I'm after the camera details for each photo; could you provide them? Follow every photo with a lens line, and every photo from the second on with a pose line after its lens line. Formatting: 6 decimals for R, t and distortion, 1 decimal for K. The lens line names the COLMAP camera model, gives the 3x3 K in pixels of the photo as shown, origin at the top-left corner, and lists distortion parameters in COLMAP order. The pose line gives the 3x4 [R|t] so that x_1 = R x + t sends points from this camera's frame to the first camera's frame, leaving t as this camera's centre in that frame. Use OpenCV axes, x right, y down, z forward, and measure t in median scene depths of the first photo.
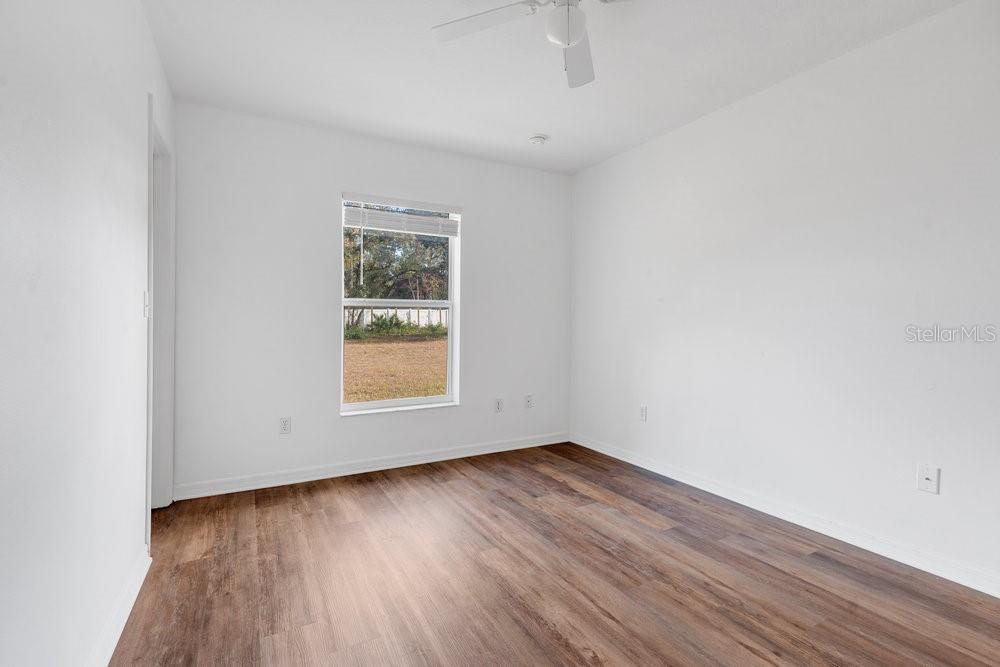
lens RADIAL K [[448.3, 0, 504.6], [0, 448.3, 327.1], [0, 0, 1]] dist [-0.004404, 0.001075]
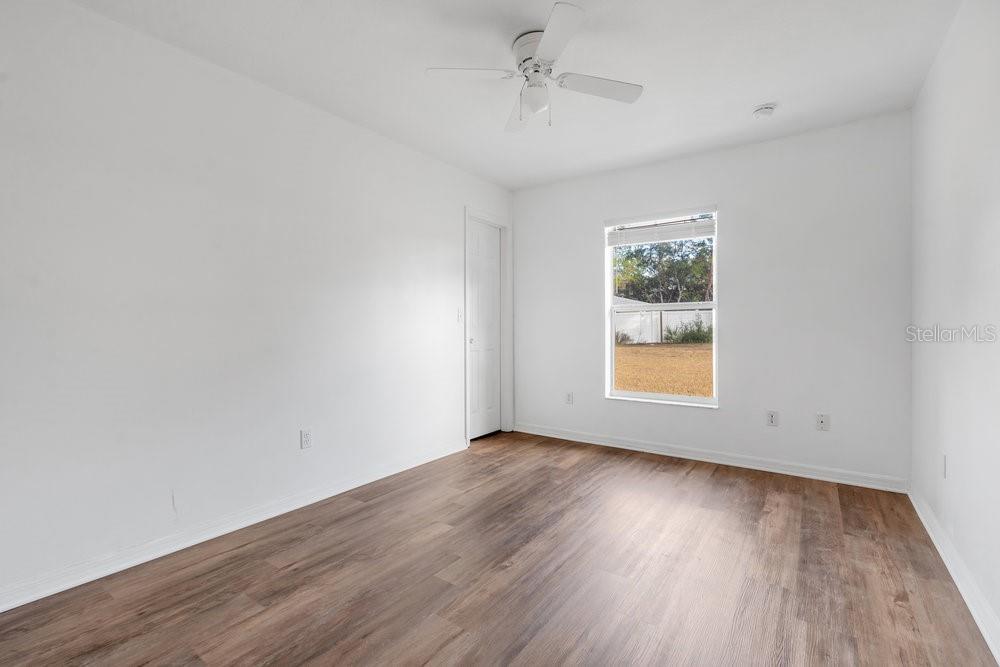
lens RADIAL K [[448.3, 0, 492.9], [0, 448.3, 333.6], [0, 0, 1]] dist [-0.004404, 0.001075]
pose [[0.440040, 0.014438, -0.897862, 0.650153], [-0.003048, 0.999889, 0.014585, -0.002578], [0.897973, -0.003681, 0.440036, 0.160986]]
